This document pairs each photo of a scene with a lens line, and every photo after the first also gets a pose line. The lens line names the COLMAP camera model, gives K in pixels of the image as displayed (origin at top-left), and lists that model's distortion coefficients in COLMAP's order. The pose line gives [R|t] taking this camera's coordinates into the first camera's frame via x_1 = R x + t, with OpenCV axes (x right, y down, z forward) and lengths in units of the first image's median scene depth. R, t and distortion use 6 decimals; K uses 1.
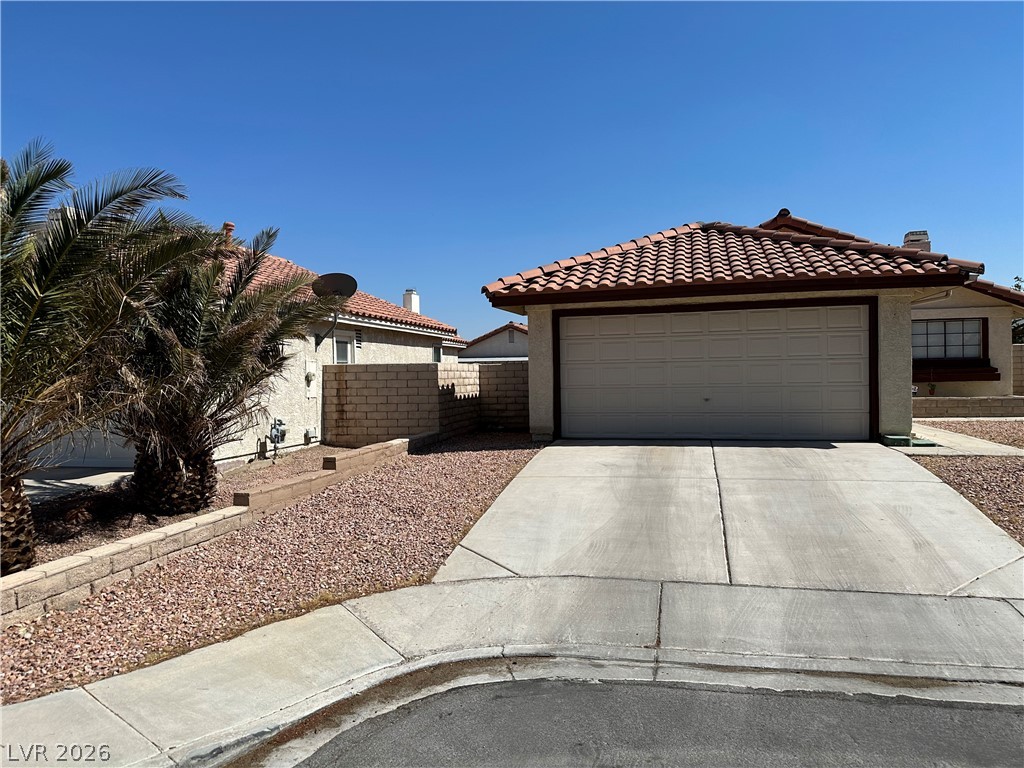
lens RADIAL K [[724.4, 0, 512.0], [0, 724.4, 384.0], [0, 0, 1]] dist [0.106469, -0.163343]
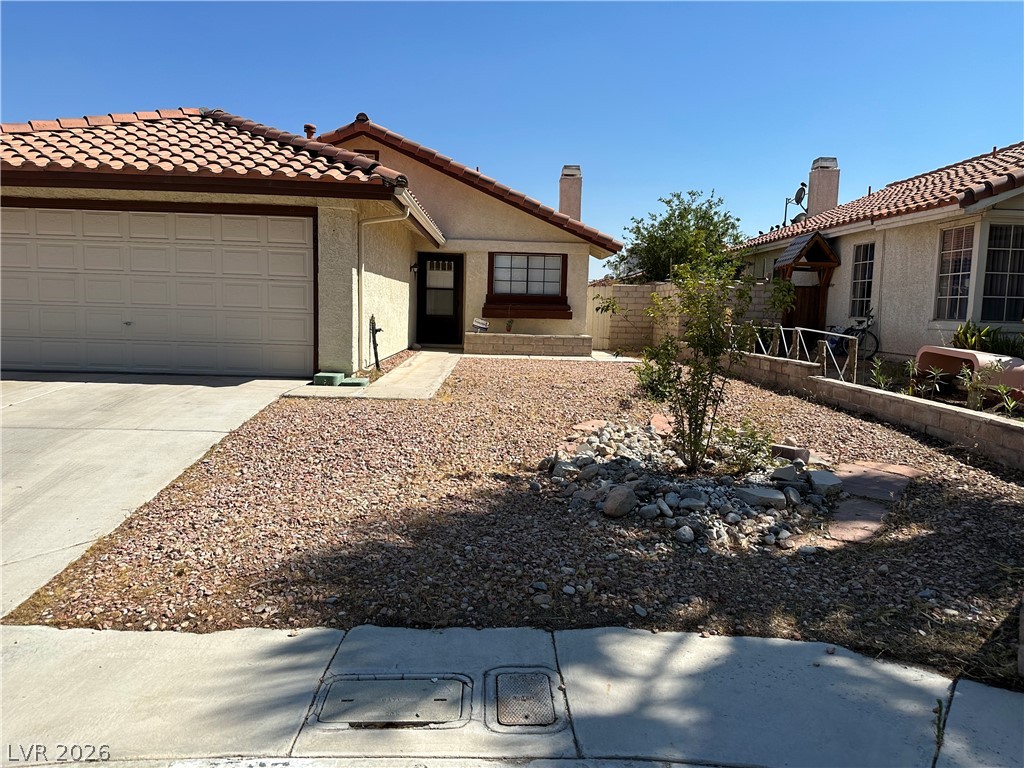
lens RADIAL K [[724.4, 0, 512.0], [0, 724.4, 384.0], [0, 0, 1]] dist [0.106469, -0.163343]
pose [[0.963263, 0.016416, 0.268058, 0.356453], [-0.041504, 0.995238, 0.088197, -0.000914], [-0.265334, -0.096082, 0.959357, 0.088996]]
